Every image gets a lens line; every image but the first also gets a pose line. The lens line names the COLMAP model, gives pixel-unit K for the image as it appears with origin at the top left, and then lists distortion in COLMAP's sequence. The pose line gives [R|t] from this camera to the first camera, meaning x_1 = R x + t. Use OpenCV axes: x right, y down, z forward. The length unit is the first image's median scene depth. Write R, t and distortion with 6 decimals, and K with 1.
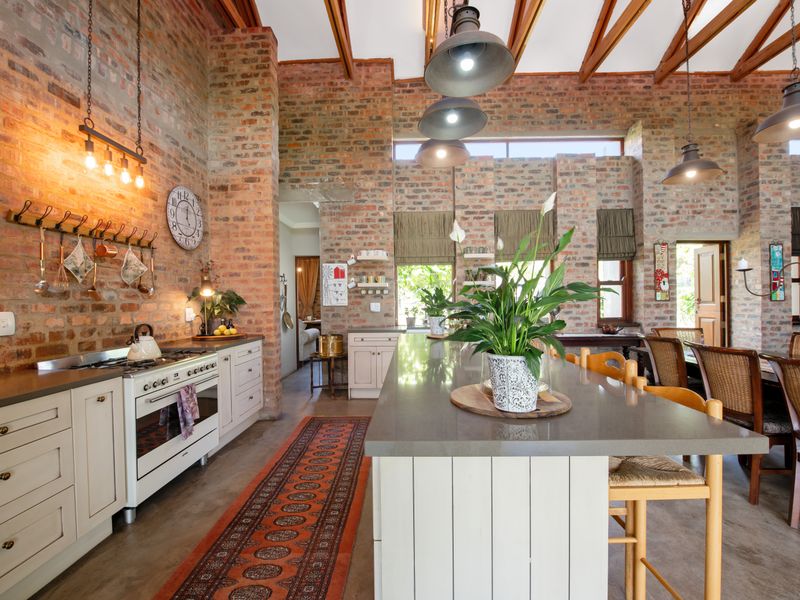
lens RADIAL K [[356.6, 0, 400.0], [0, 356.6, 300.0], [0, 0, 1]] dist [-0.016680, -0.000597]
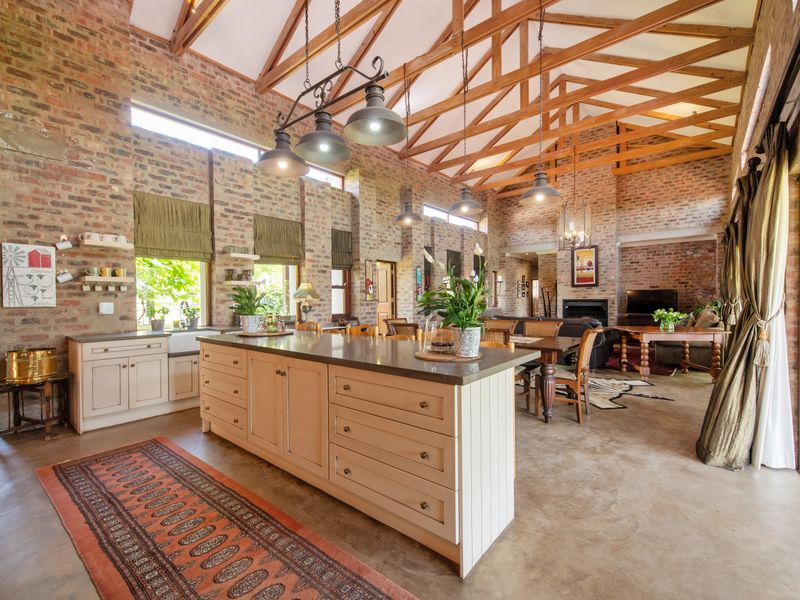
lens RADIAL K [[353.7, 0, 400.0], [0, 353.7, 300.0], [0, 0, 1]] dist [0.000881, -0.000598]
pose [[0.617118, 0.004849, 0.786856, -0.278093], [-0.003764, 0.999988, -0.003211, 0.002399], [-0.786862, -0.000980, 0.617129, 0.027046]]
